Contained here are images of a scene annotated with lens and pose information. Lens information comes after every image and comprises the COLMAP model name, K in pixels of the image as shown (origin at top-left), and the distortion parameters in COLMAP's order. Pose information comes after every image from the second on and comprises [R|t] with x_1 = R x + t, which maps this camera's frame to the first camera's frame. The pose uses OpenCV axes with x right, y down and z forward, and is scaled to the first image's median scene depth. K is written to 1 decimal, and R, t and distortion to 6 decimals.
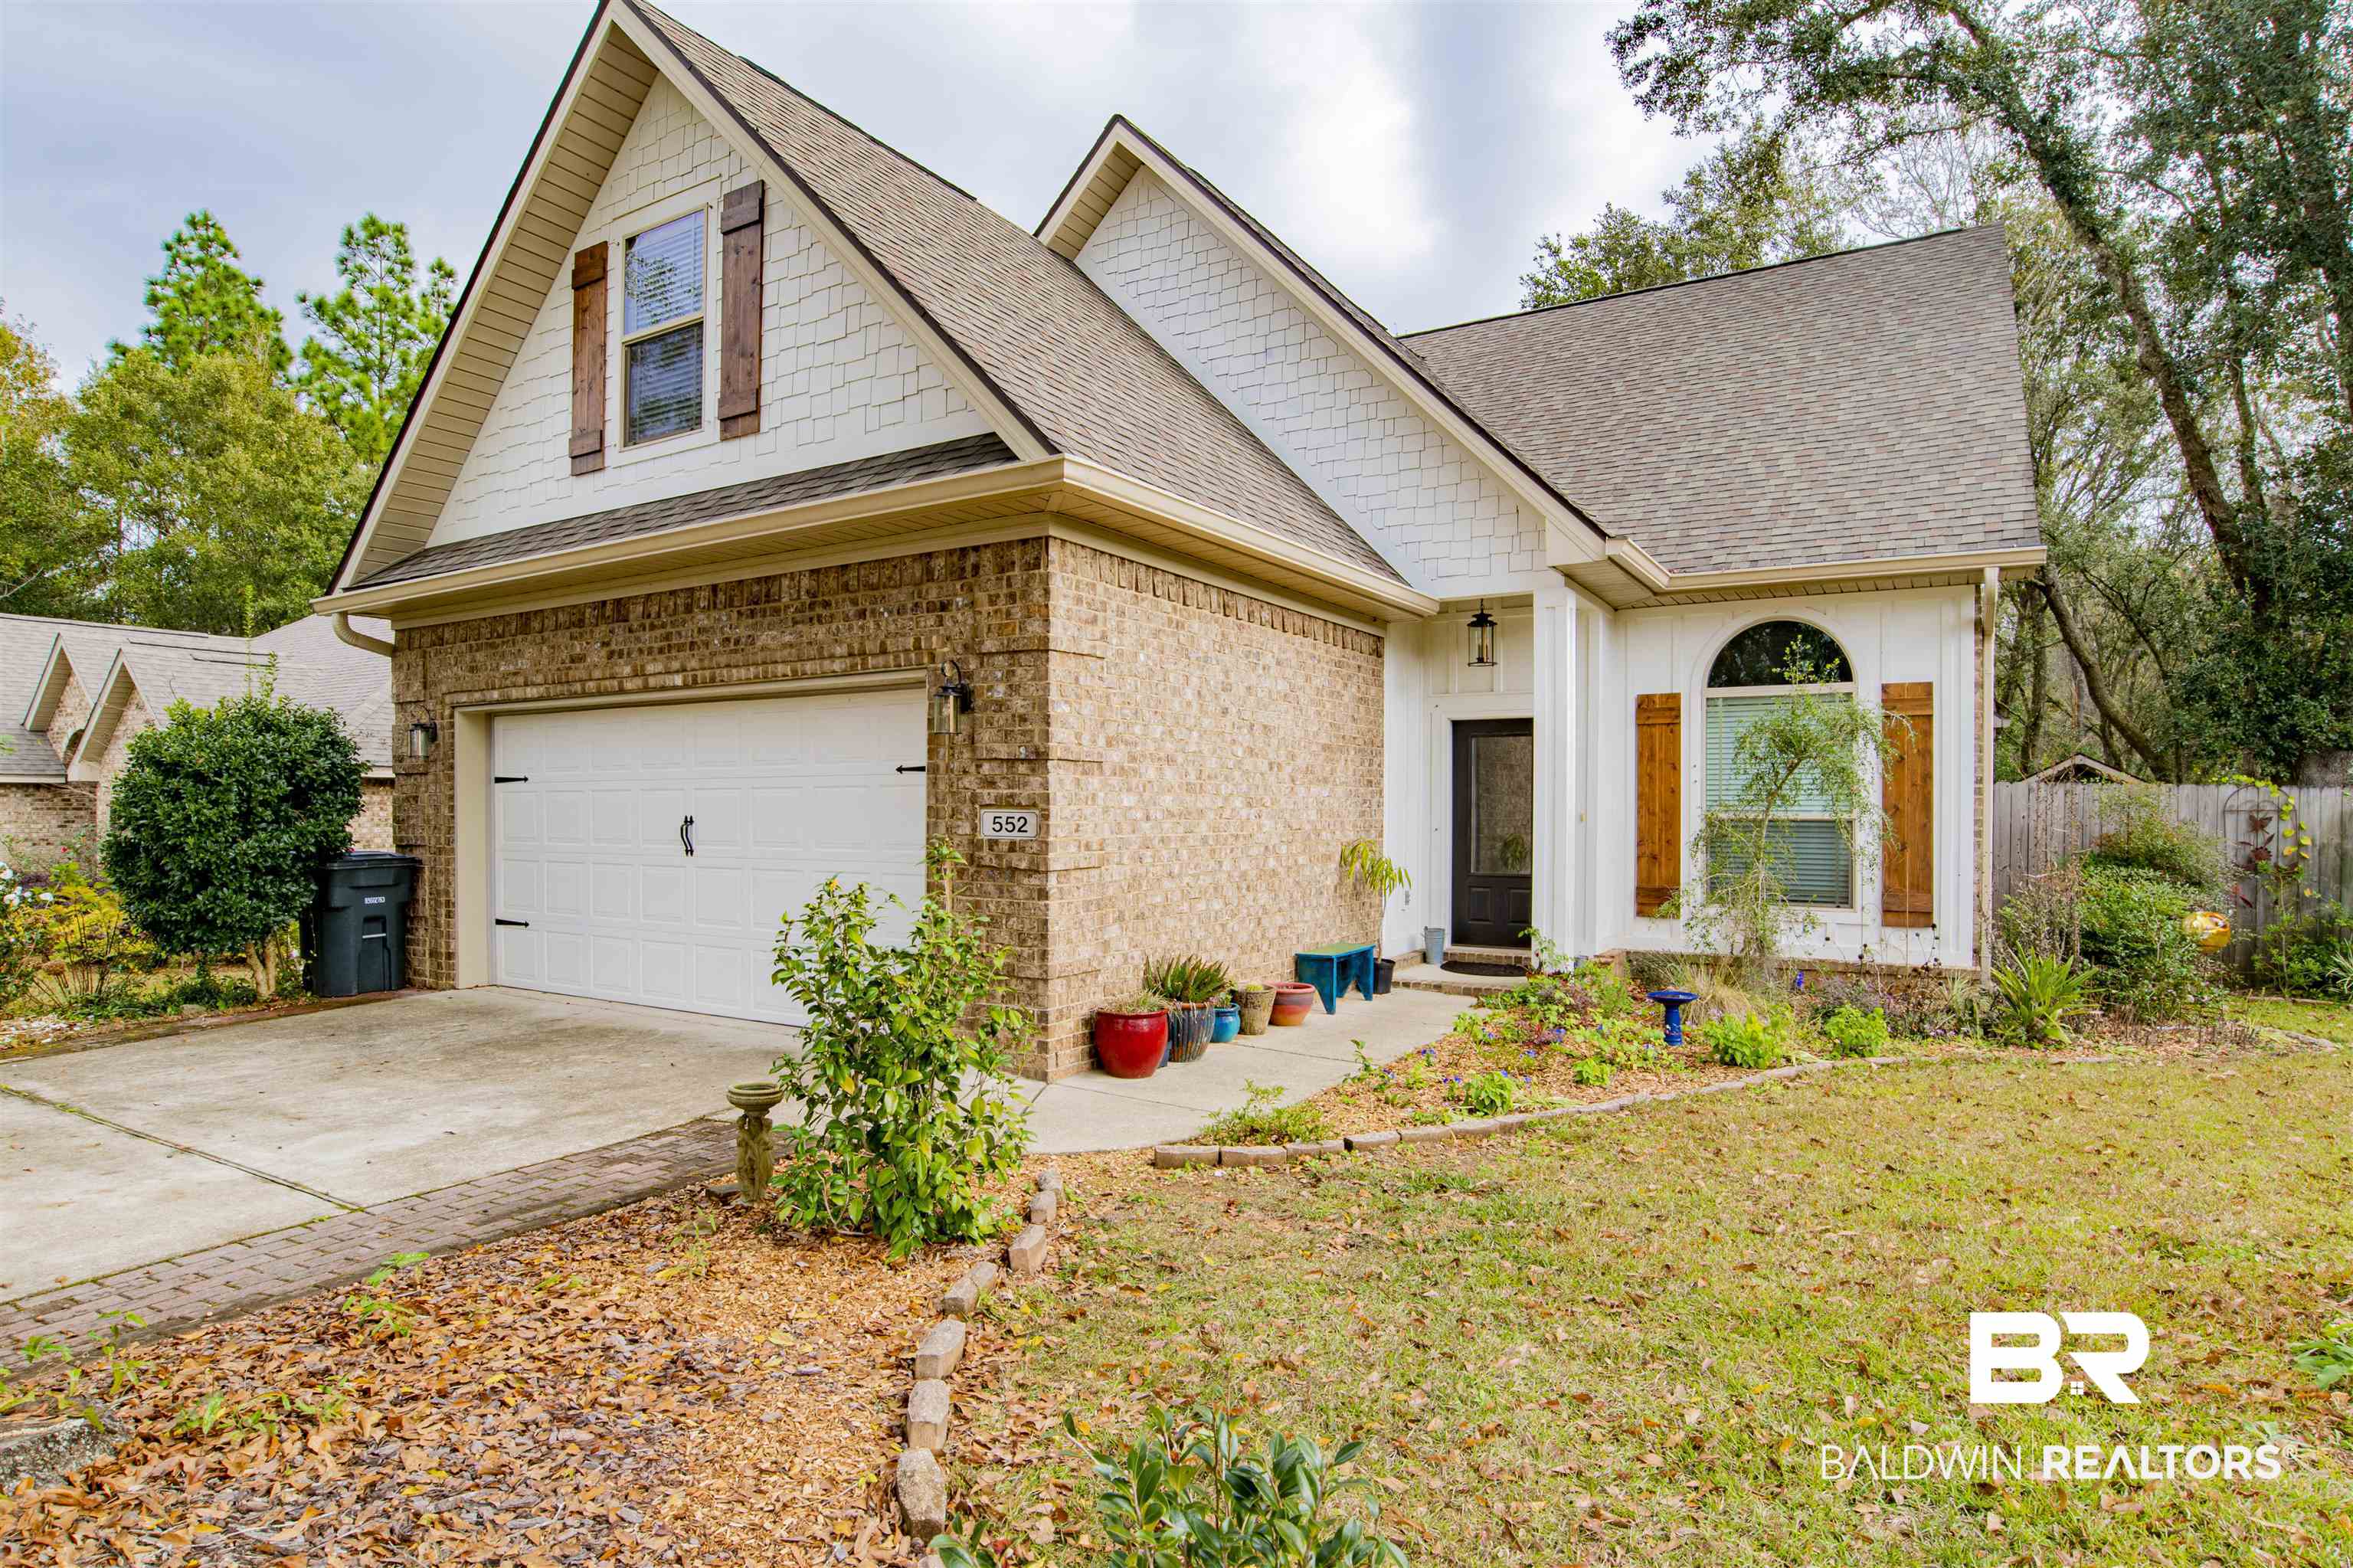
lens RADIAL K [[1287.2, 0, 1174.1], [0, 1287.2, 825.8], [0, 0, 1]] dist [-0.048675, 0.014220]
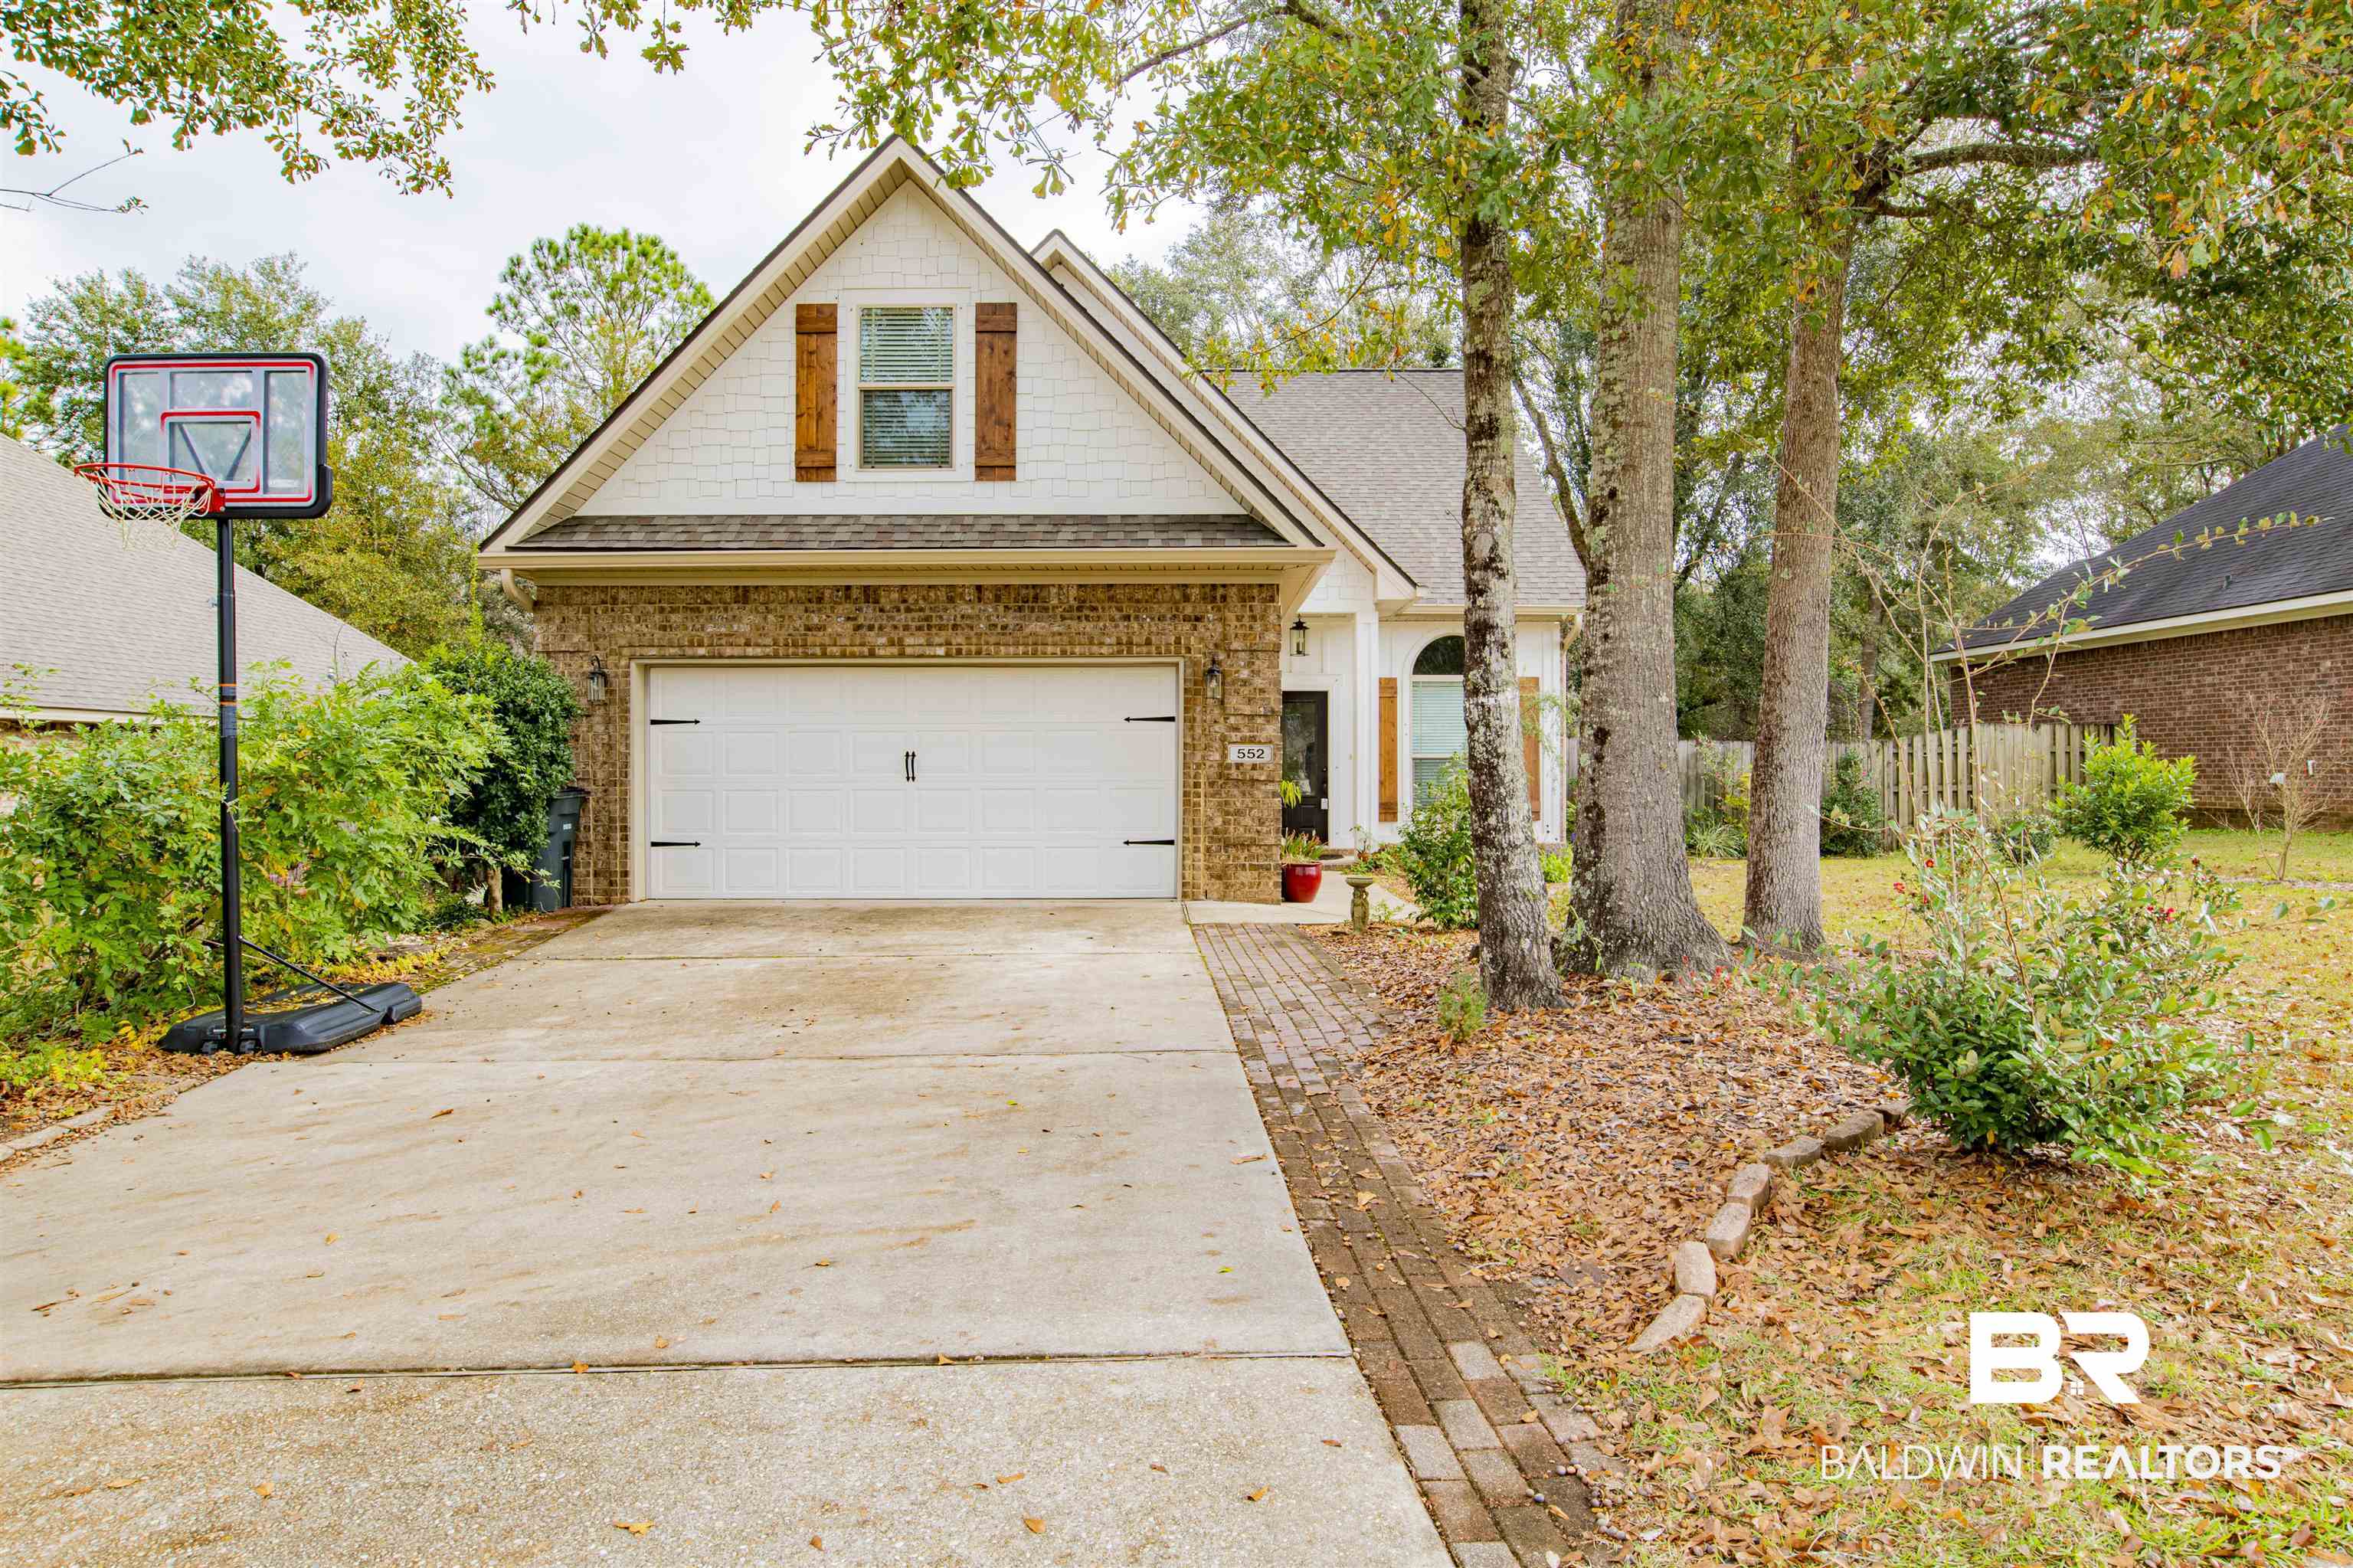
lens RADIAL K [[1370.0, 0, 1174.0], [0, 1370.0, 777.4], [0, 0, 1]] dist [-0.028891, -0.000195]
pose [[0.847430, -0.007124, 0.530859, -0.885613], [0.010087, 0.999946, -0.002685, 0.025612], [-0.530811, 0.007630, 0.847456, -0.347246]]
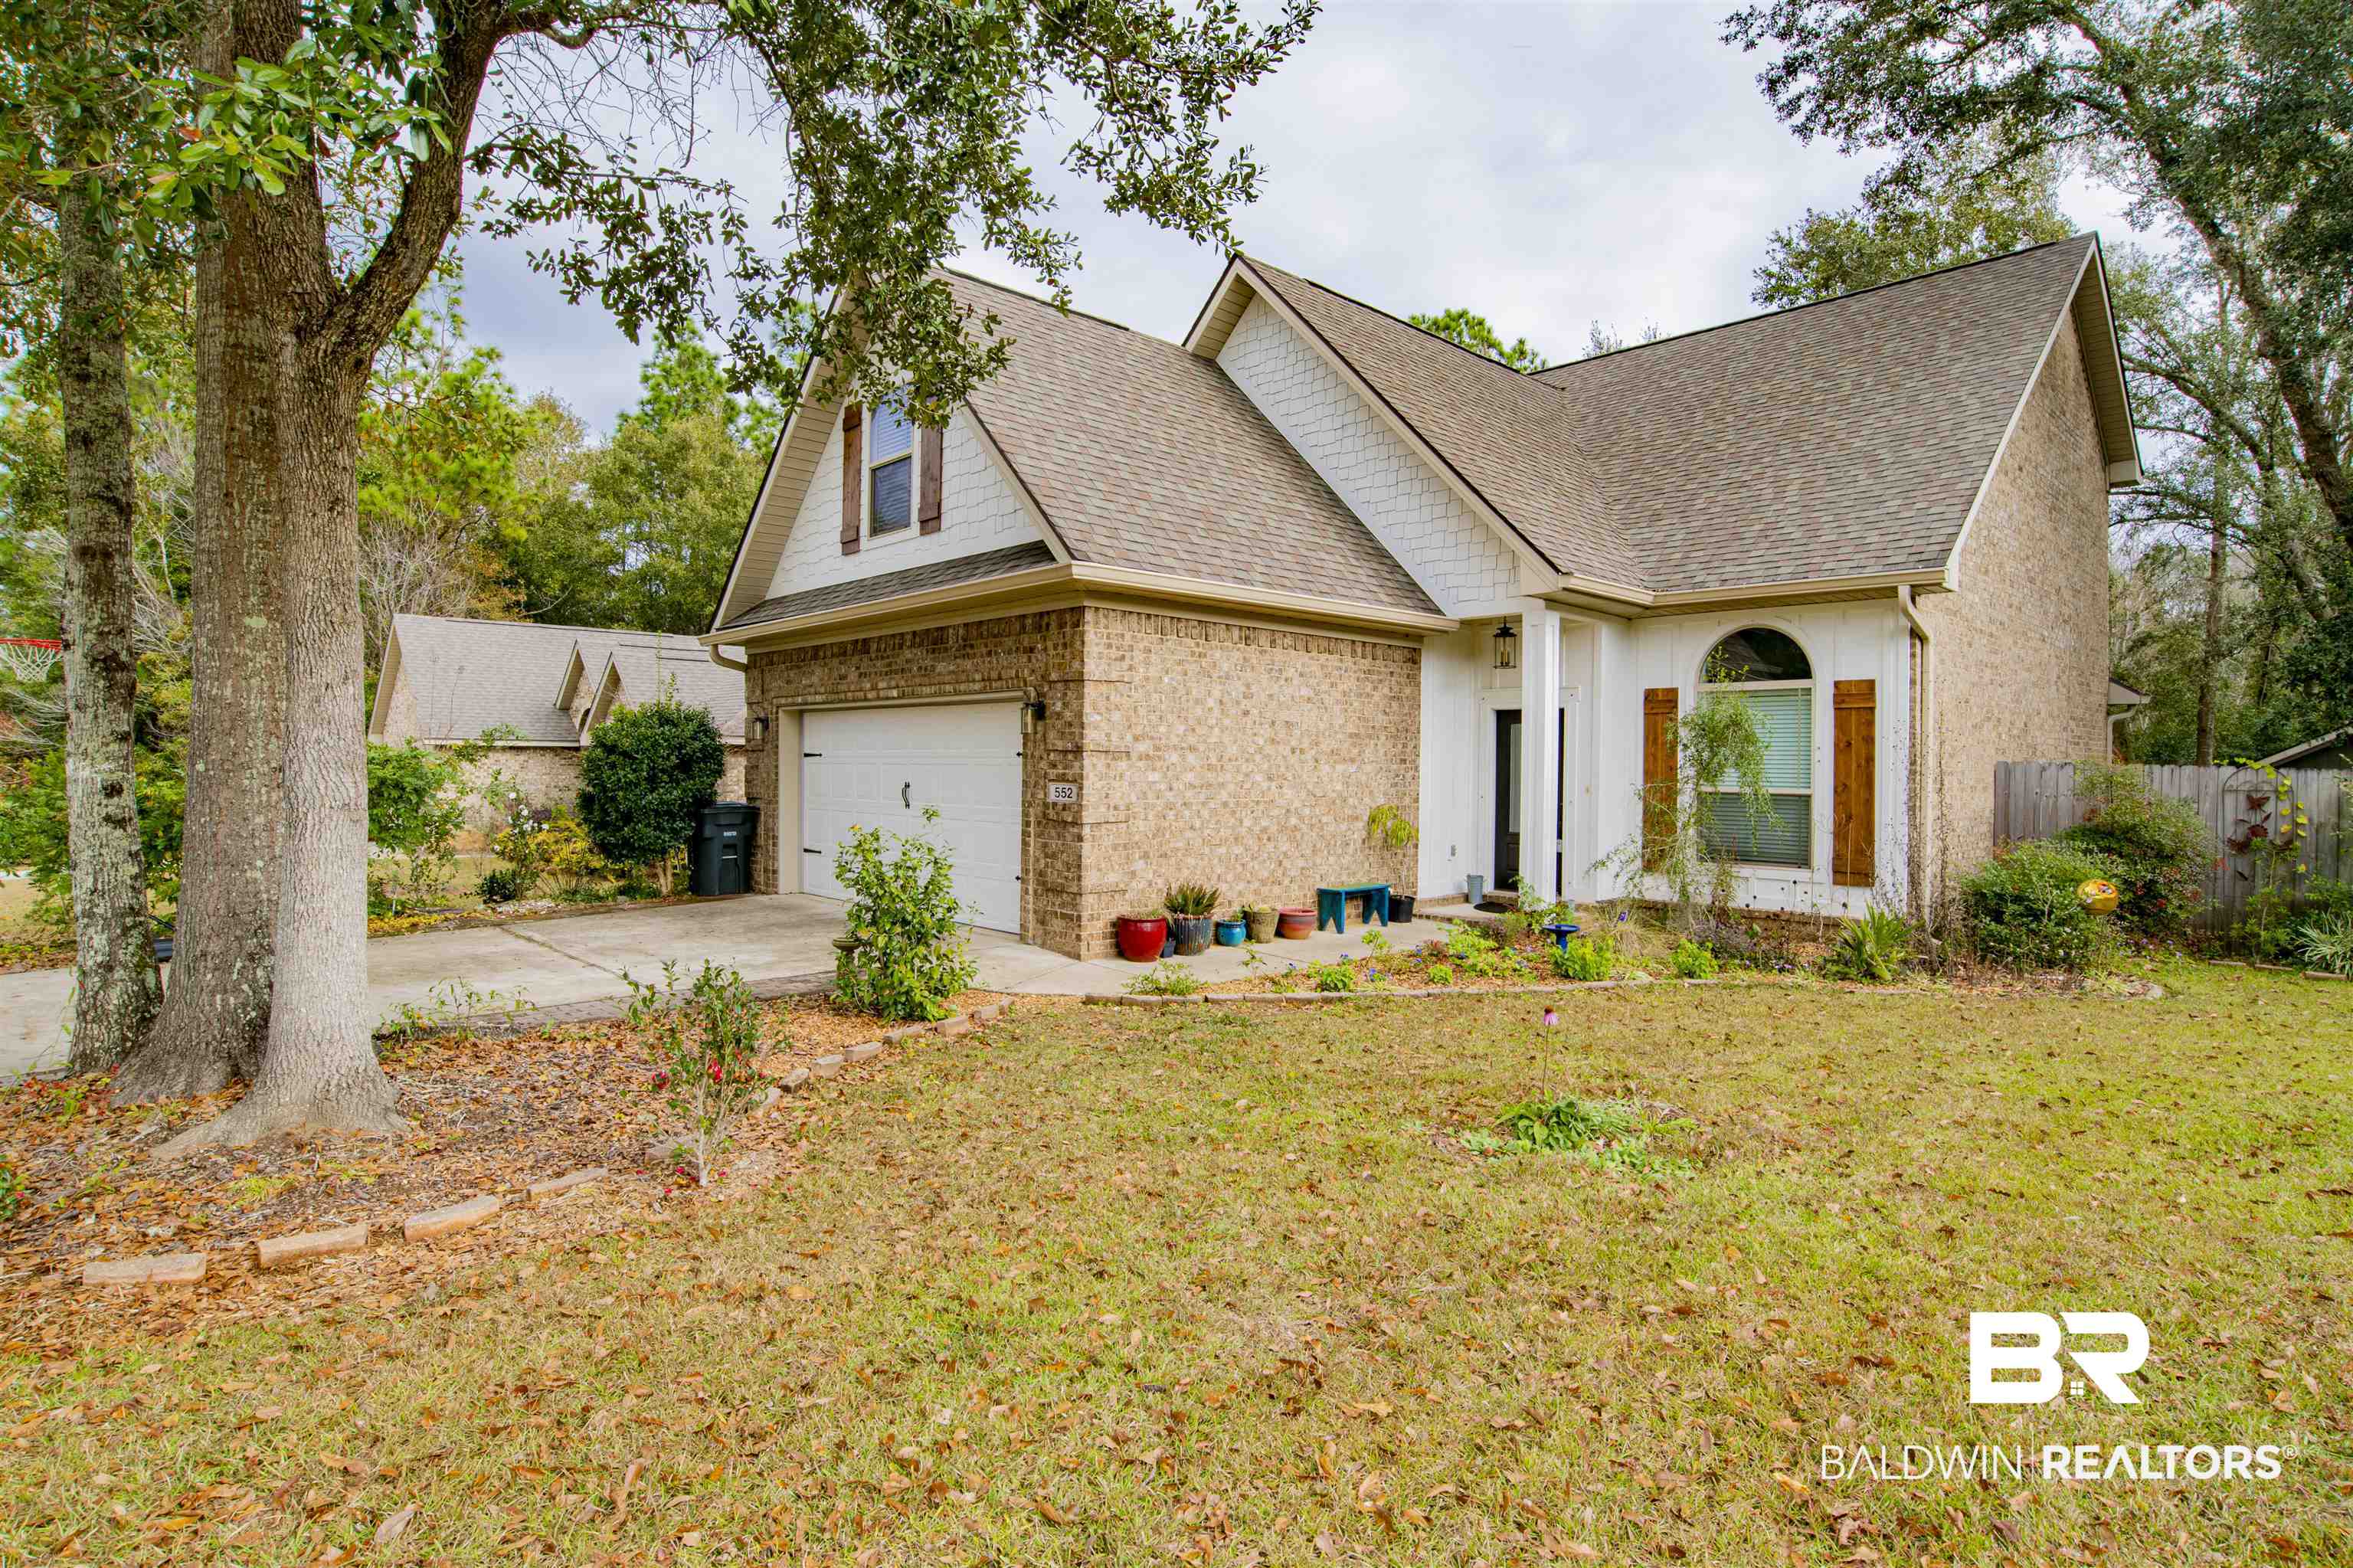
lens RADIAL K [[1205.8, 0, 1181.6], [0, 1205.8, 780.3], [0, 0, 1]] dist [-0.062103, 0.023253]
pose [[0.964257, 0.011244, -0.264731, 0.298108], [-0.011337, 0.999935, 0.001180, -0.014671], [0.264728, 0.001864, 0.964321, -0.268871]]
